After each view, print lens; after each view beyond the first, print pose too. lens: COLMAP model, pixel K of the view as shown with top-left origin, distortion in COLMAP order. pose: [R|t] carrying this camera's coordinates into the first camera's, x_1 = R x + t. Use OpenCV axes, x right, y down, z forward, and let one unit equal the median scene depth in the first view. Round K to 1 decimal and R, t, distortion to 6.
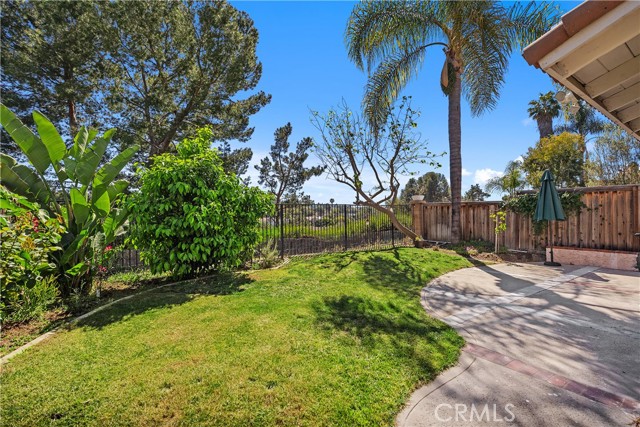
lens RADIAL K [[293.2, 0, 313.5], [0, 293.2, 212.0], [0, 0, 1]] dist [0.003832, -0.000751]
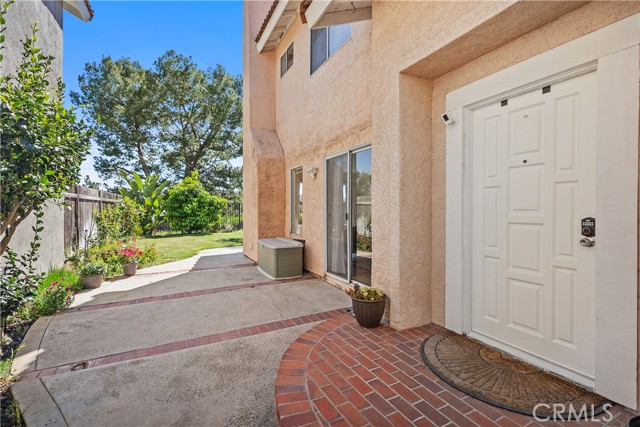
lens RADIAL K [[293.2, 0, 320.8], [0, 293.2, 217.3], [0, 0, 1]] dist [0.003832, -0.000751]
pose [[0.992189, 0.004898, -0.124644, 0.996999], [-0.000856, 0.999473, 0.032460, 0.005501], [0.124738, -0.032100, 0.991670, -1.317491]]
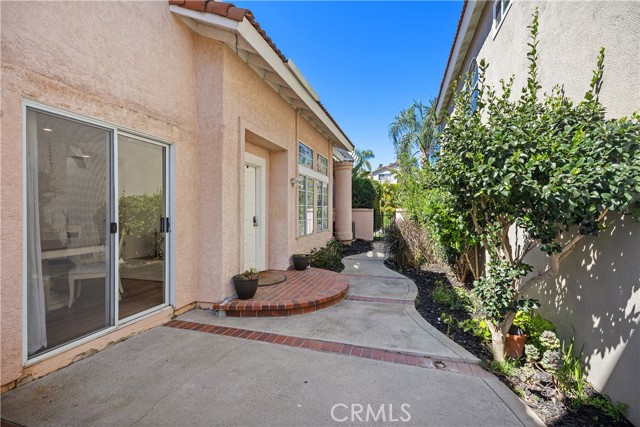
lens RADIAL K [[293.2, 0, 320.2], [0, 293.2, 214.7], [0, 0, 1]] dist [0.003832, -0.000751]
pose [[-0.632241, -0.020224, 0.774508, 0.902066], [-0.013668, 0.999795, 0.014950, 0.003829], [-0.774651, -0.001134, -0.632388, -1.196034]]
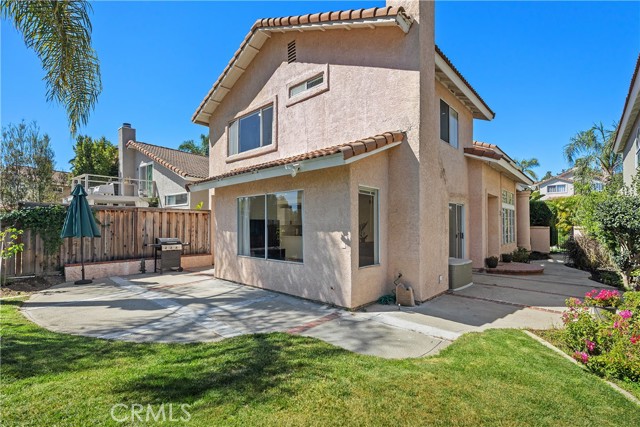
lens RADIAL K [[293.2, 0, 320.9], [0, 293.2, 222.6], [0, 0, 1]] dist [0.003832, -0.000751]
pose [[-0.227989, 0.005131, 0.973650, -0.531673], [-0.008231, 0.999940, -0.007197, -0.032845], [-0.973629, -0.009655, -0.227933, 0.792411]]
